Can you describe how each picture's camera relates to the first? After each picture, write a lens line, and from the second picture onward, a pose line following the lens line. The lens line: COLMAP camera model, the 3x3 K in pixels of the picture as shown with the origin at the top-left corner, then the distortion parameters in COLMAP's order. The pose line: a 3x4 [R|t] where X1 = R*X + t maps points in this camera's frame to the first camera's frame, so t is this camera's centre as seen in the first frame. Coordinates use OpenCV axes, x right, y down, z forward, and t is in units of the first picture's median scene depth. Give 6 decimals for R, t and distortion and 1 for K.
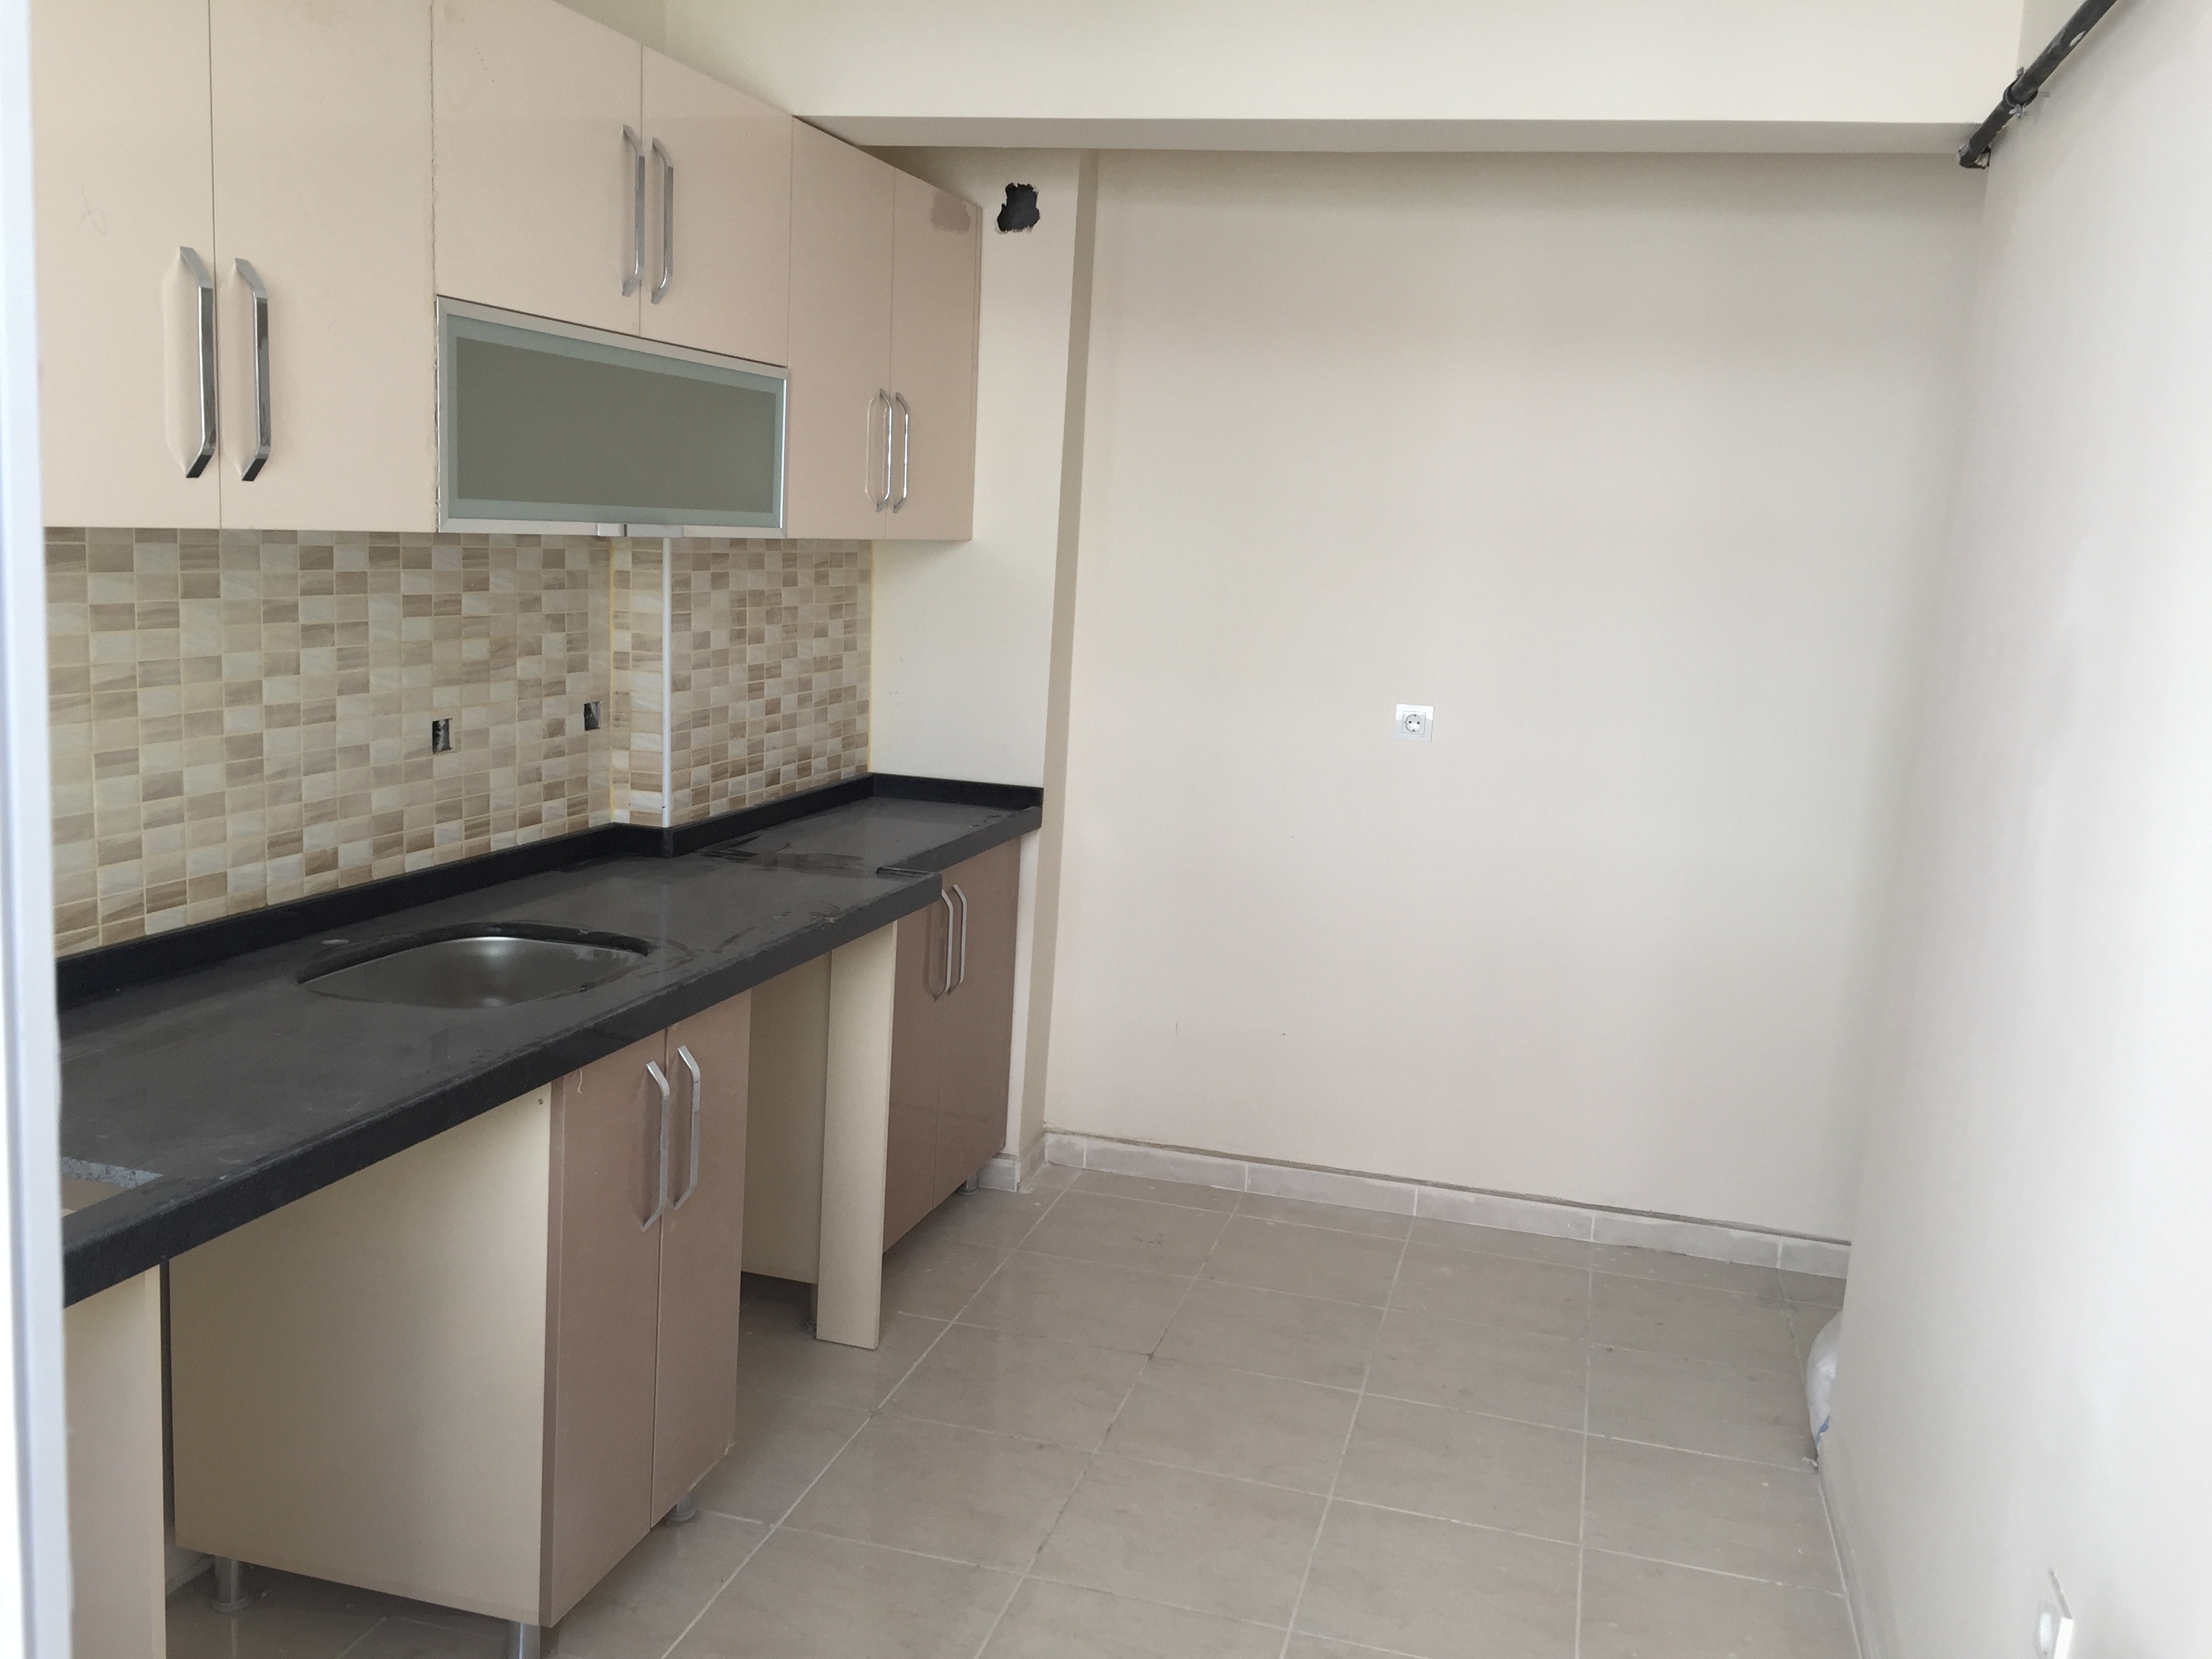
lens RADIAL K [[1877.1, 0, 1106.0], [0, 1877.1, 829.5], [0, 0, 1]] dist [0.049487, -0.079993]
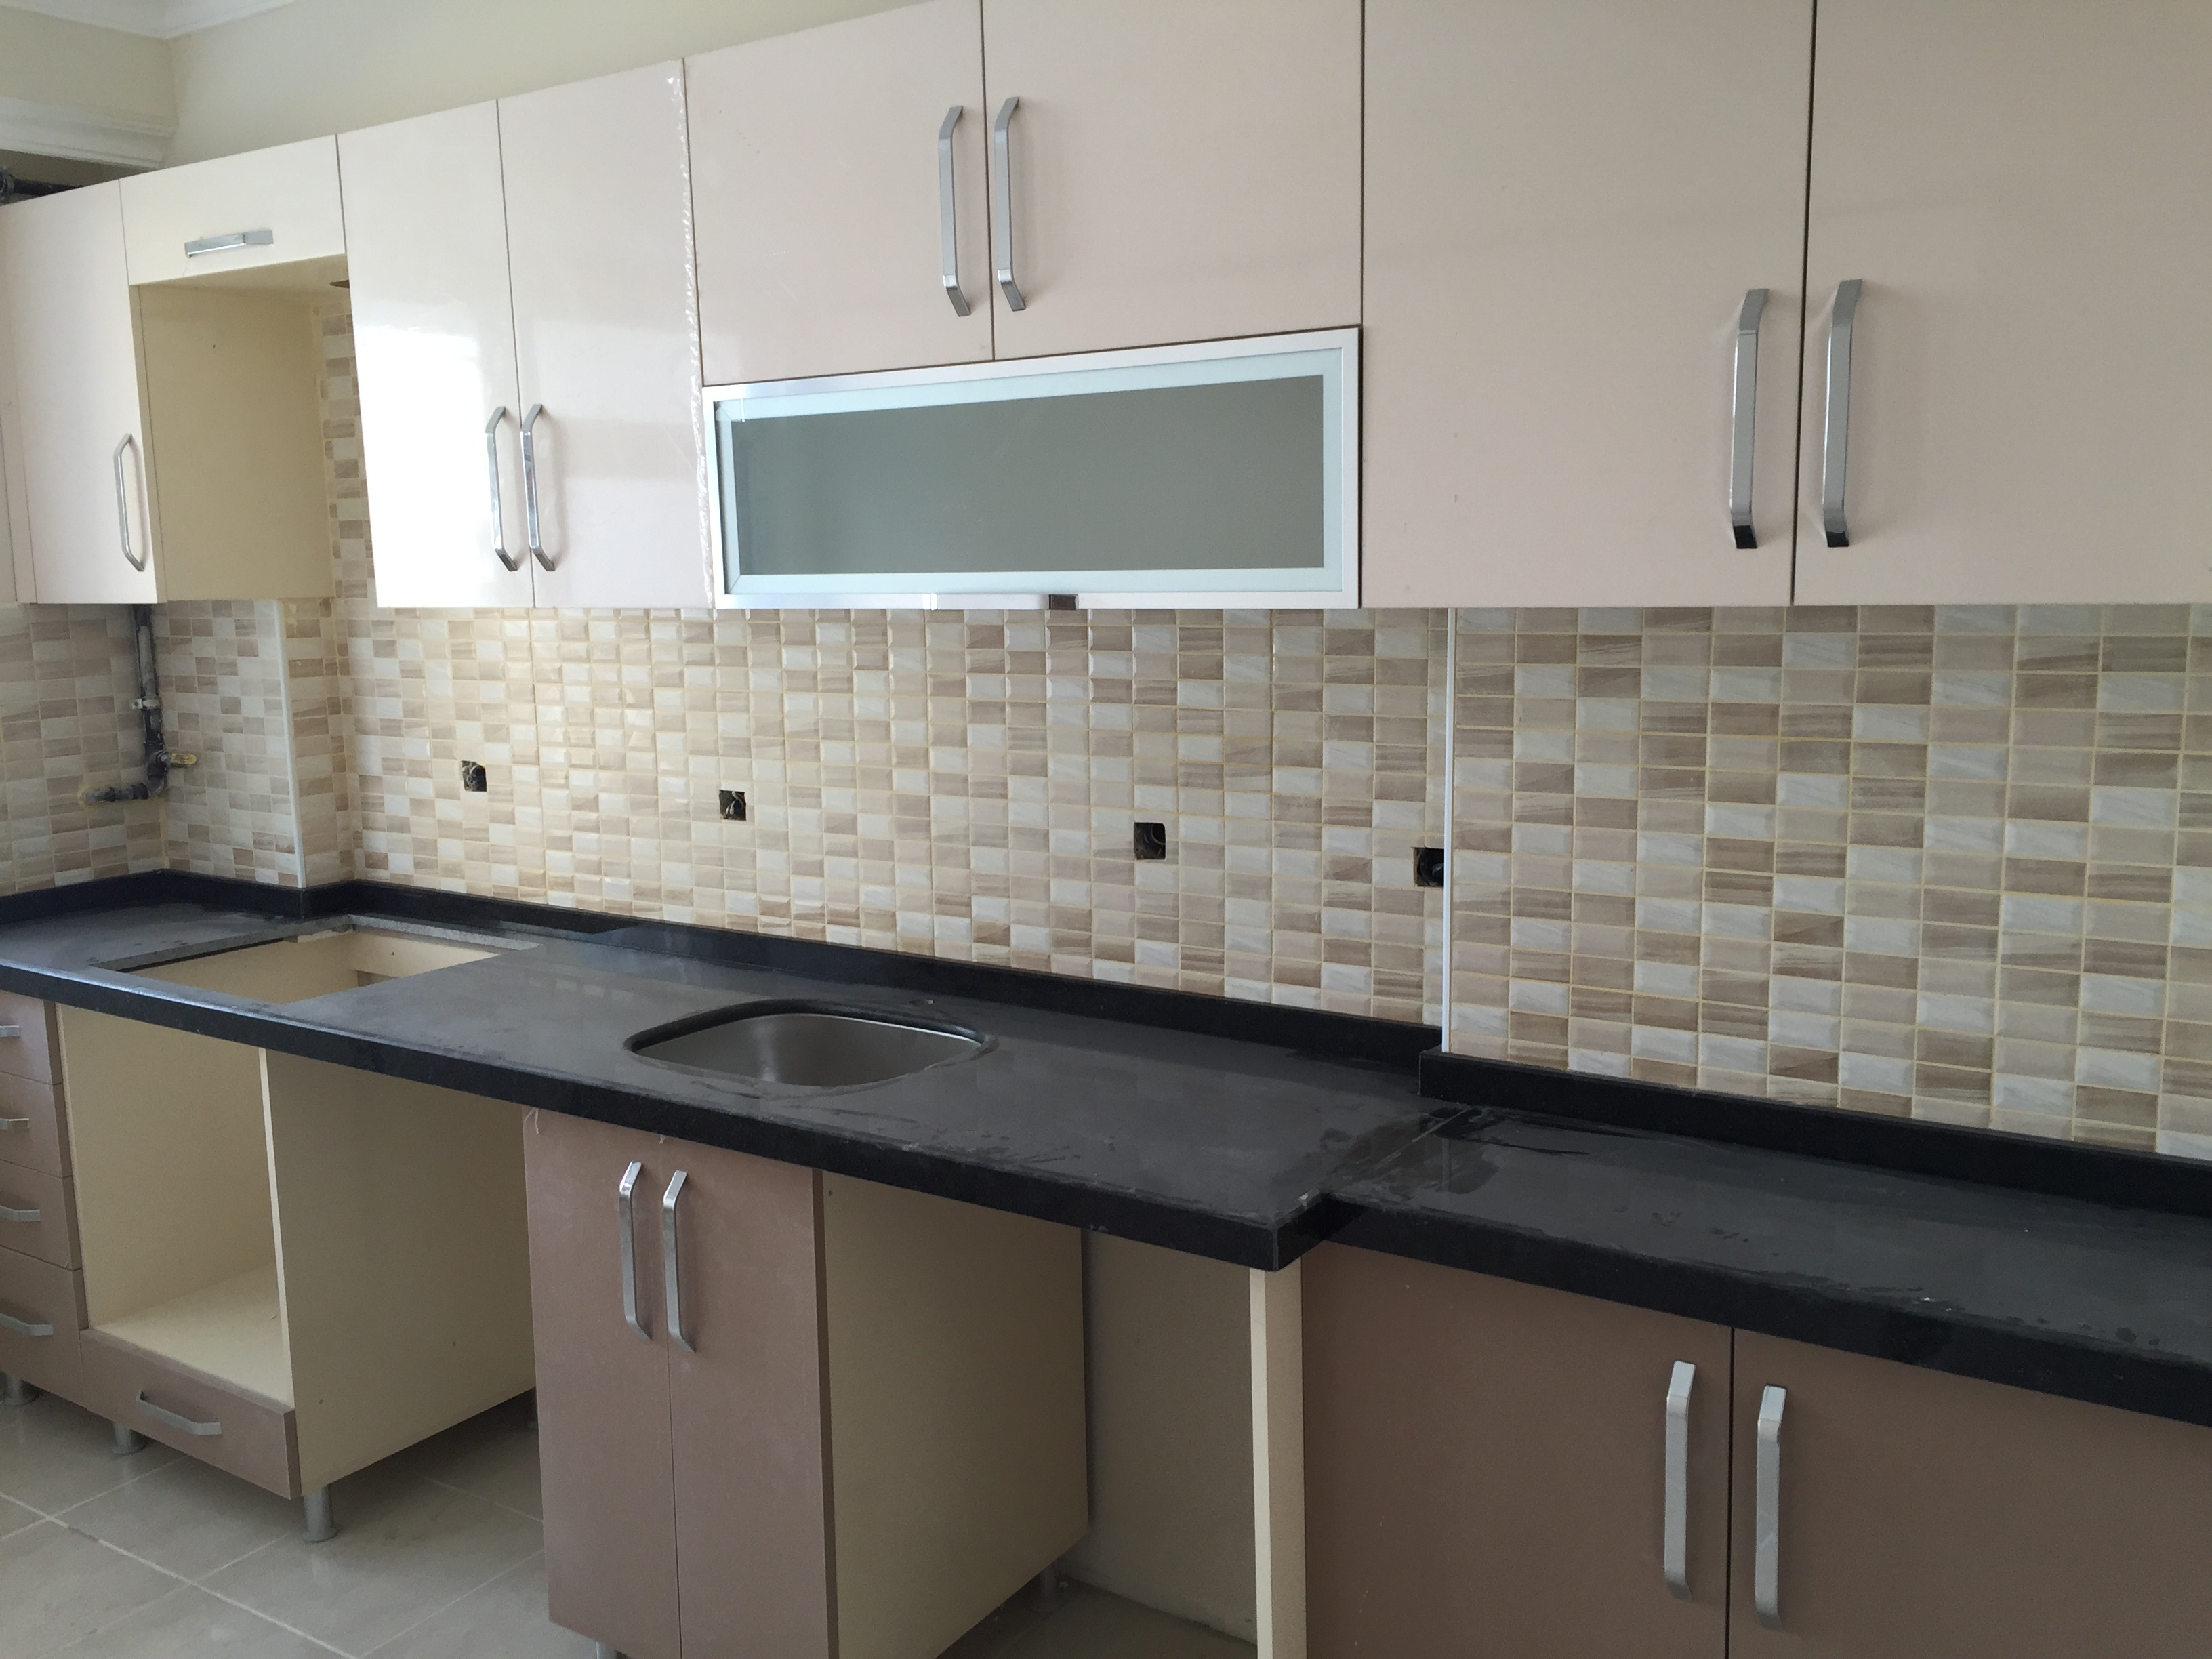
lens RADIAL K [[1877.1, 0, 1106.0], [0, 1877.1, 829.5], [0, 0, 1]] dist [0.049487, -0.079993]
pose [[-0.298537, 0.098681, -0.949283, 0.483880], [-0.145928, 0.978225, 0.147582, -0.182368], [0.943176, 0.182585, -0.277636, 1.235793]]
